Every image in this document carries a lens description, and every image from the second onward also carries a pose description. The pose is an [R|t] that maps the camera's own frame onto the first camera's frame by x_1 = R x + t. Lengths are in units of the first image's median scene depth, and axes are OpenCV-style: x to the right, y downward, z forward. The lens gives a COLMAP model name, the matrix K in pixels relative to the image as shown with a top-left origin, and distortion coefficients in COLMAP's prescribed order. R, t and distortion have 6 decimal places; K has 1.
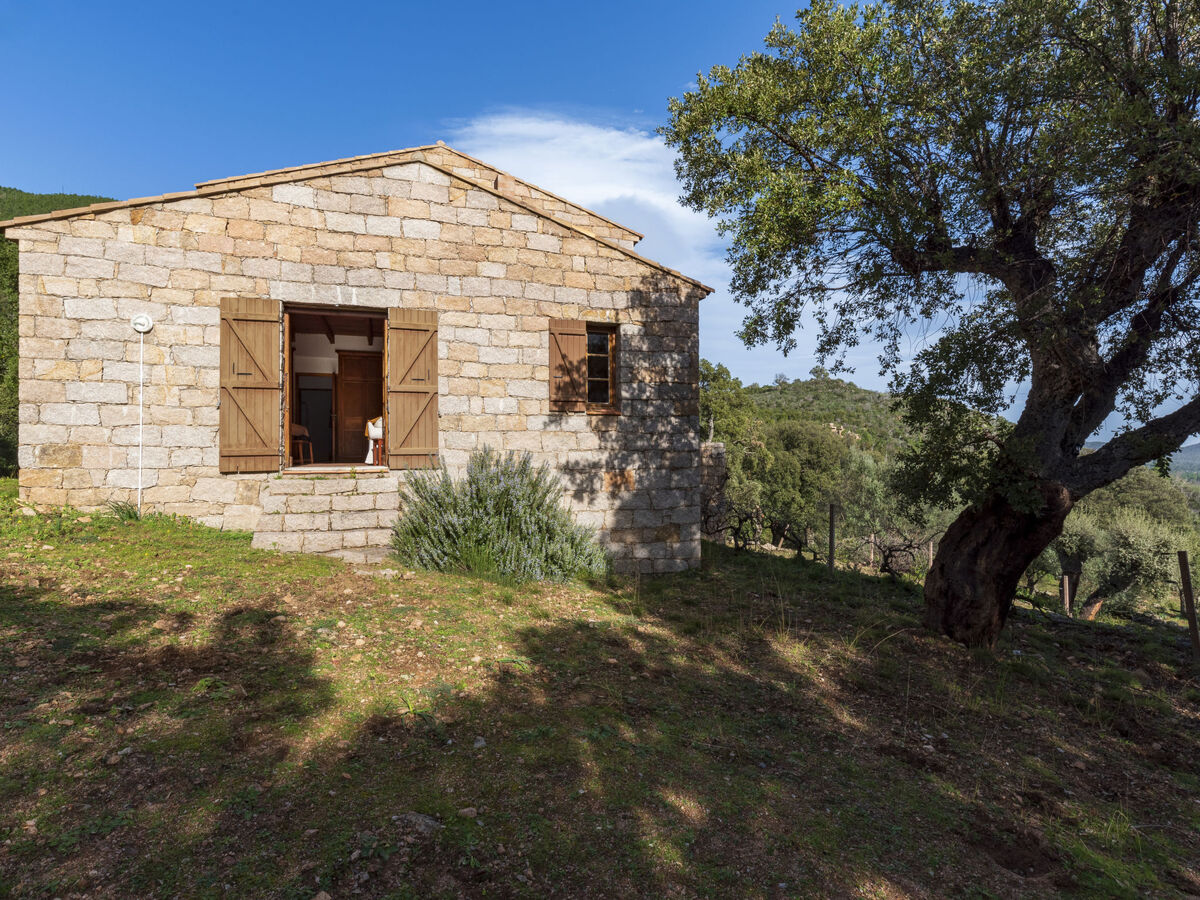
lens RADIAL K [[607.9, 0, 594.2], [0, 607.9, 448.3], [0, 0, 1]] dist [0.003273, -0.001944]
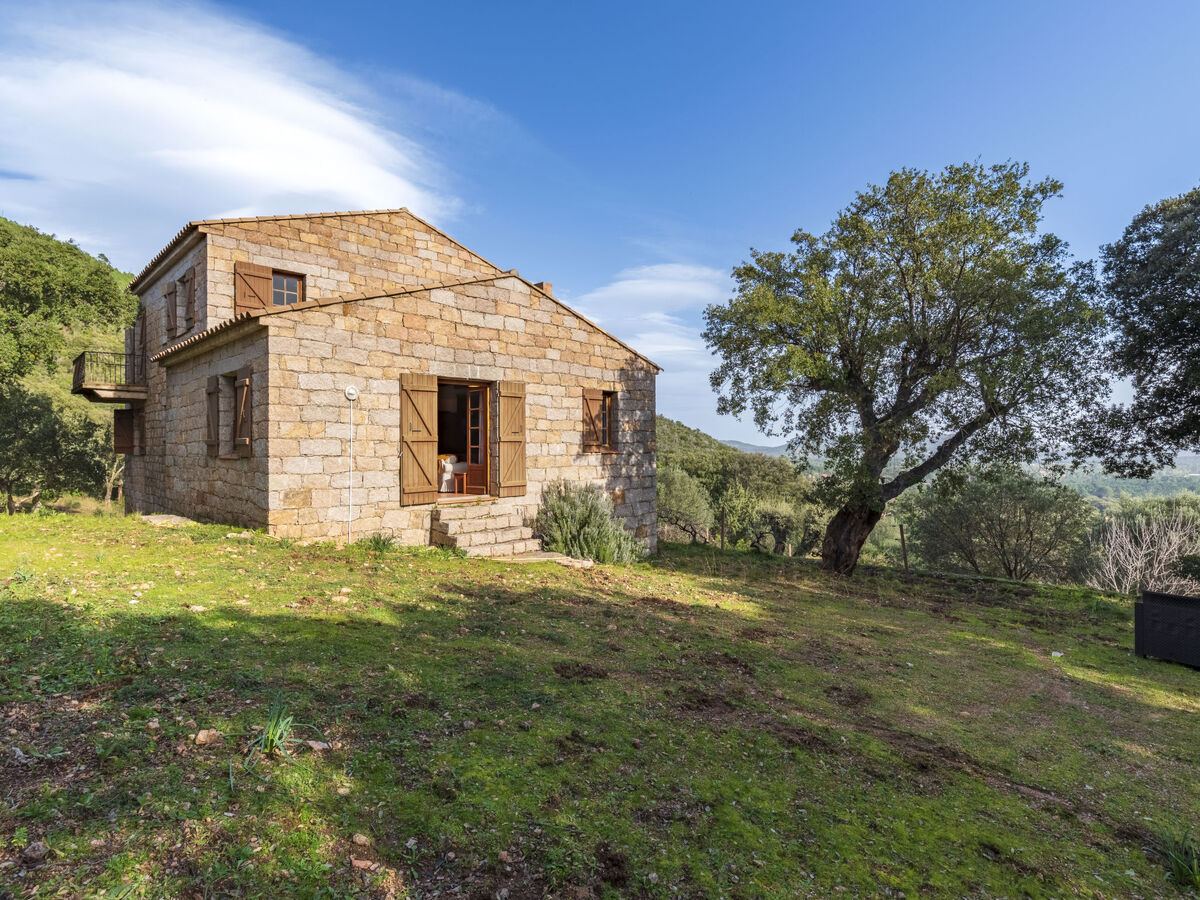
lens RADIAL K [[607.9, 0, 587.7], [0, 607.9, 448.0], [0, 0, 1]] dist [0.003273, -0.001944]
pose [[0.898437, -0.001452, 0.439099, -0.782129], [-0.000123, 0.999994, 0.003557, -0.085062], [-0.439101, -0.003250, 0.898432, -0.345167]]
